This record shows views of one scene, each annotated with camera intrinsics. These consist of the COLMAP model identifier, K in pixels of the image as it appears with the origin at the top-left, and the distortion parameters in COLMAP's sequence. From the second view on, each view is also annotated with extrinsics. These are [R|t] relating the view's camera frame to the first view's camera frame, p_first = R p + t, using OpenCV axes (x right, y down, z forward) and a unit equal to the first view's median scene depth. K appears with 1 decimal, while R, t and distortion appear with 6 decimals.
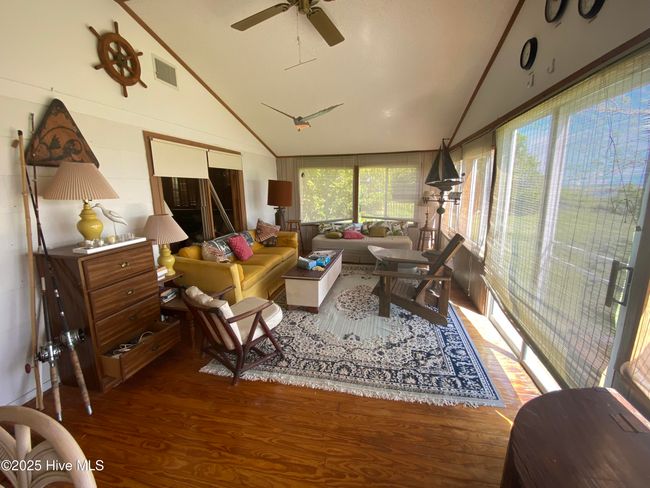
lens RADIAL K [[286.7, 0, 327.7], [0, 286.7, 244.2], [0, 0, 1]] dist [-0.000686, -0.000167]
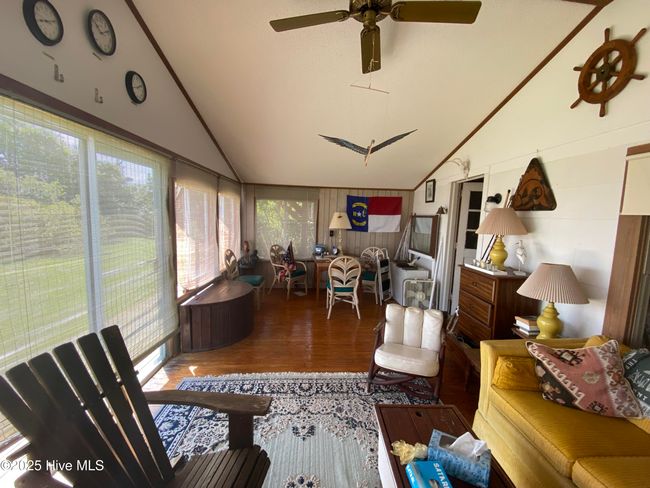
lens RADIAL K [[286.7, 0, 326.1], [0, 286.7, 245.6], [0, 0, 1]] dist [-0.000686, -0.000167]
pose [[-0.969163, 0.011975, -0.246129, 0.230979], [-0.065635, 0.950191, 0.304679, -0.393259], [0.237519, 0.311438, -0.920104, 1.757022]]
